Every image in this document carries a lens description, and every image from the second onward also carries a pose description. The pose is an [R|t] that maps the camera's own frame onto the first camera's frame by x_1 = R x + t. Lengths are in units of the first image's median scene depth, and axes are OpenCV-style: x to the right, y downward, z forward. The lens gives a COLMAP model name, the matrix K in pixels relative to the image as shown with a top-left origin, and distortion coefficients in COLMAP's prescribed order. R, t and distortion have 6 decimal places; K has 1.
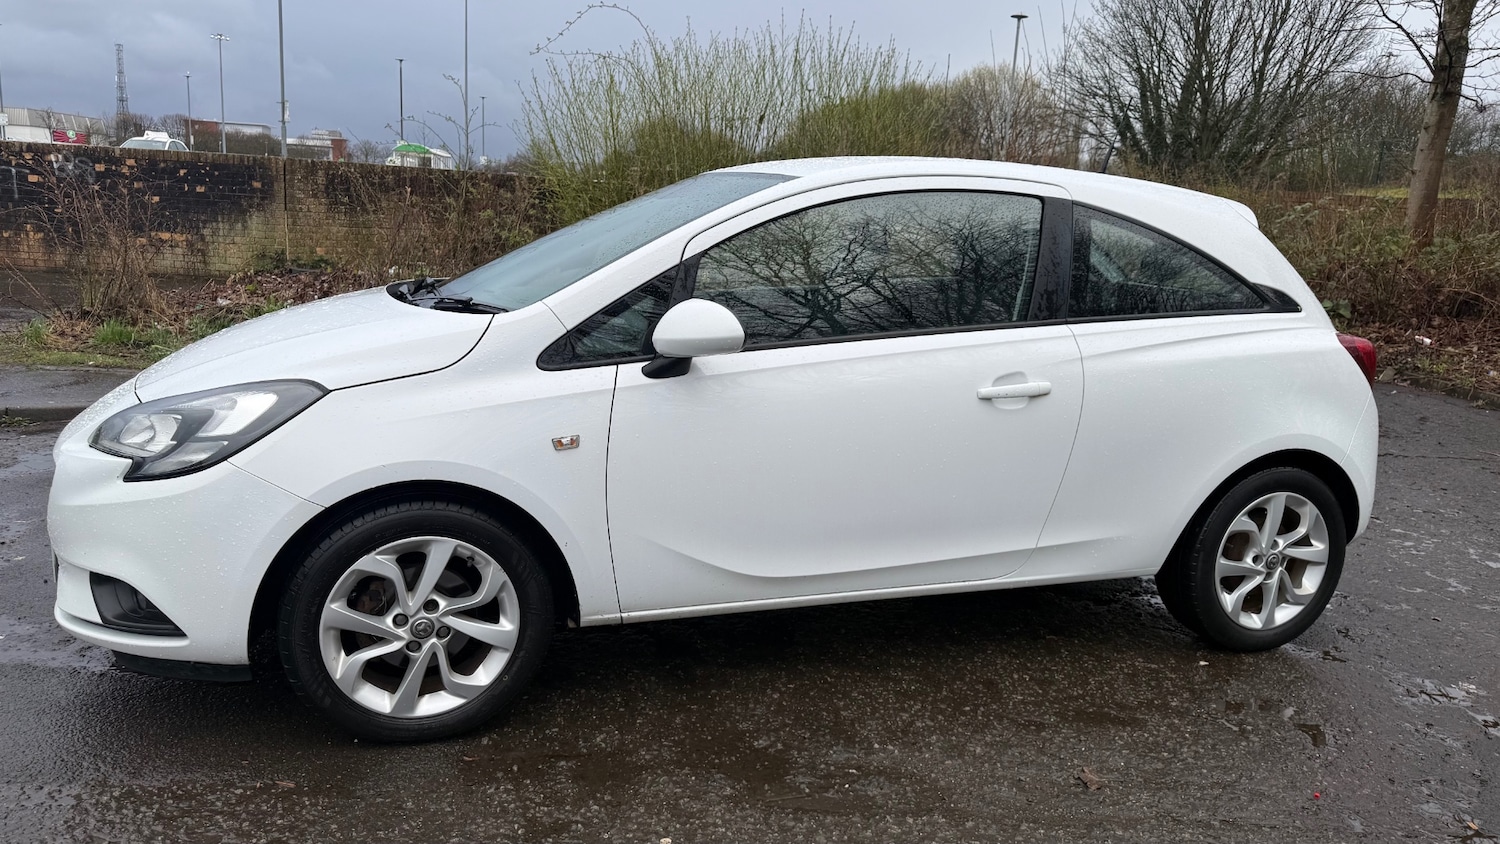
lens RADIAL K [[1057.6, 0, 750.0], [0, 1057.6, 422.0], [0, 0, 1]] dist [0.022903, -0.018286]
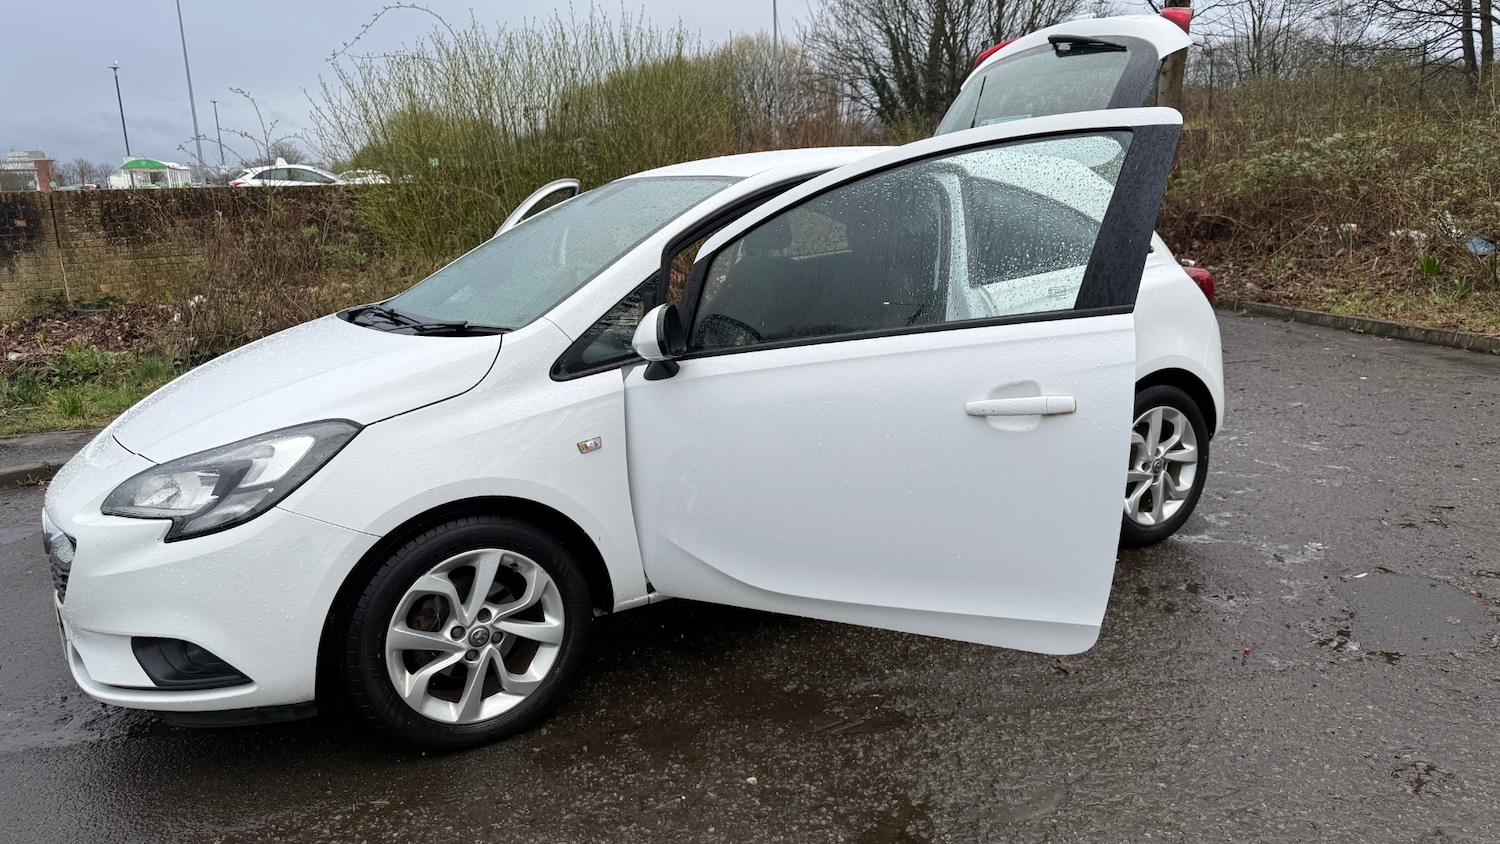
lens RADIAL K [[1048.9, 0, 761.5], [0, 1048.9, 429.8], [0, 0, 1]] dist [0.077373, -0.096011]
pose [[0.972291, -0.133471, 0.191929, -0.175047], [0.128055, 0.990944, 0.040405, -0.014491], [-0.195583, -0.014708, 0.980577, -0.075400]]
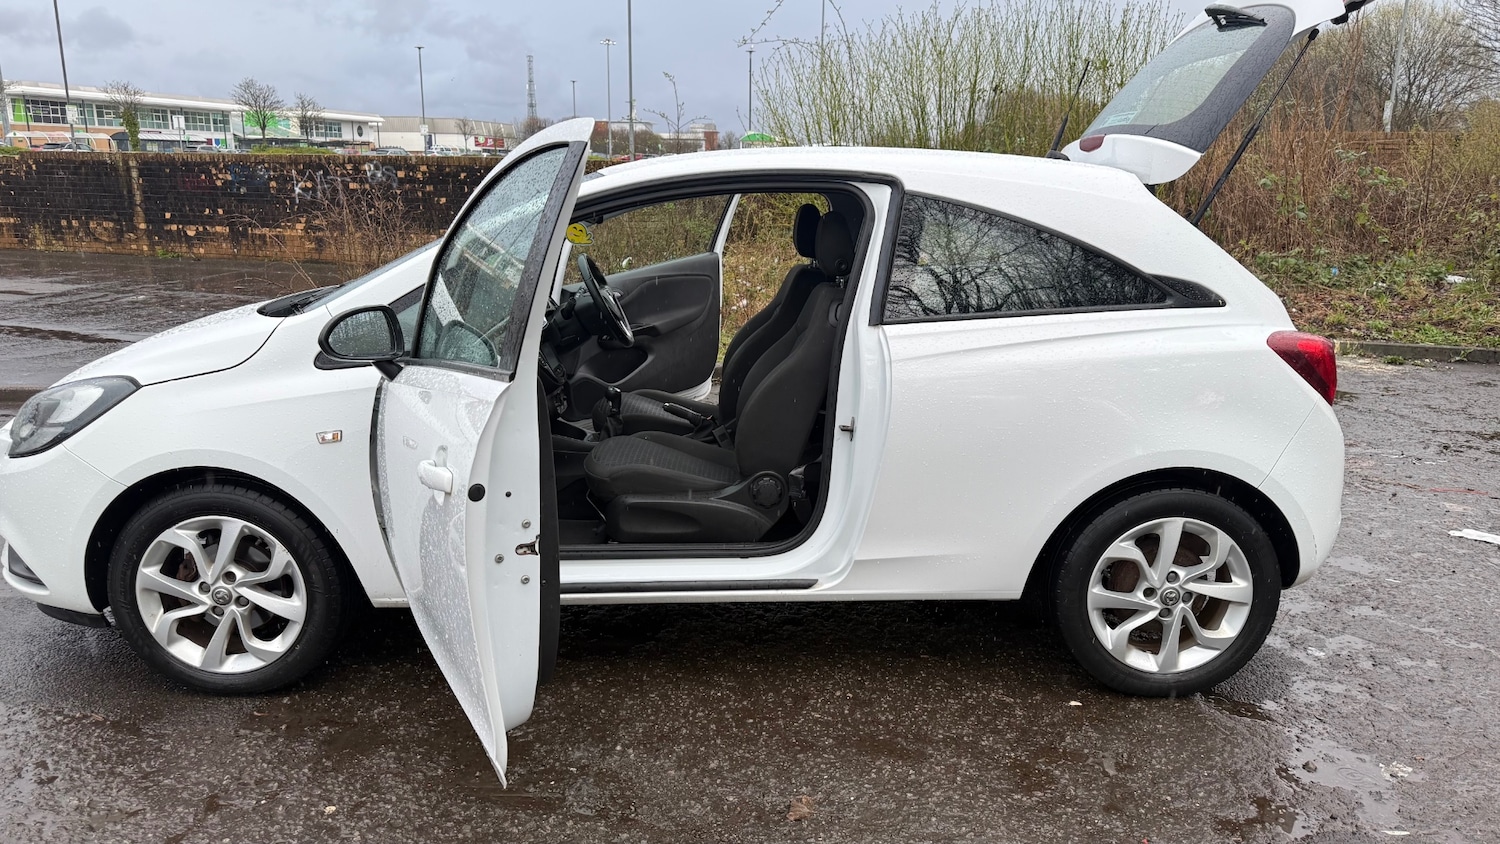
lens RADIAL K [[1048.9, 0, 761.5], [0, 1048.9, 429.8], [0, 0, 1]] dist [0.077373, -0.096011]
pose [[0.949808, 0.031818, -0.311210, 0.491681], [-0.023118, 0.999233, 0.031607, -0.027272], [0.311977, -0.022826, 0.949815, 0.086309]]
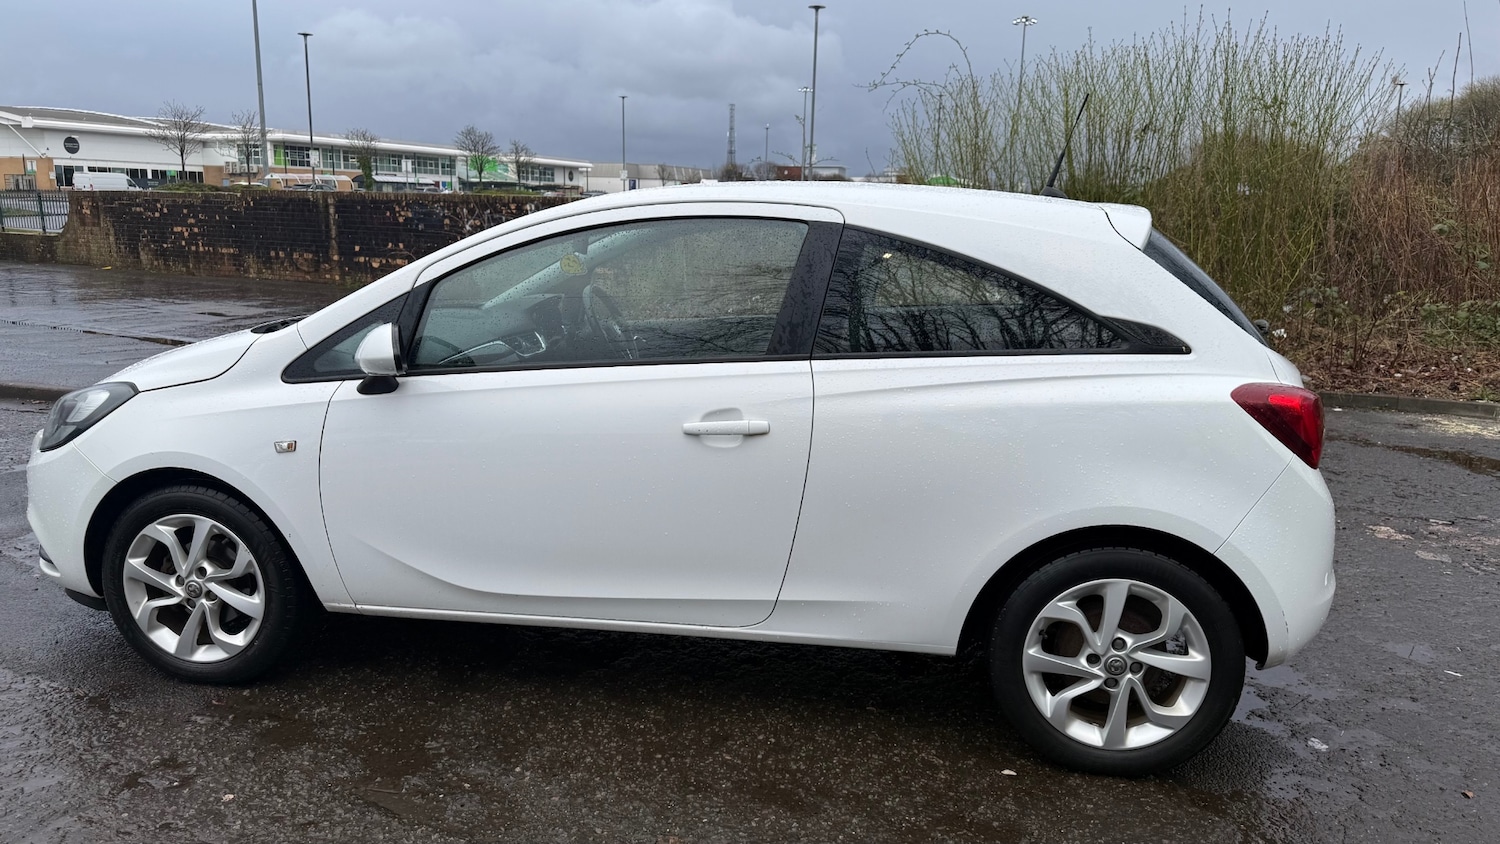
lens RADIAL K [[1048.9, 0, 761.5], [0, 1048.9, 429.8], [0, 0, 1]] dist [0.077373, -0.096011]
pose [[0.878213, 0.062507, -0.474168, 0.697654], [-0.070729, 0.997495, 0.000497, -0.029768], [0.473011, 0.033101, 0.880434, 0.187720]]
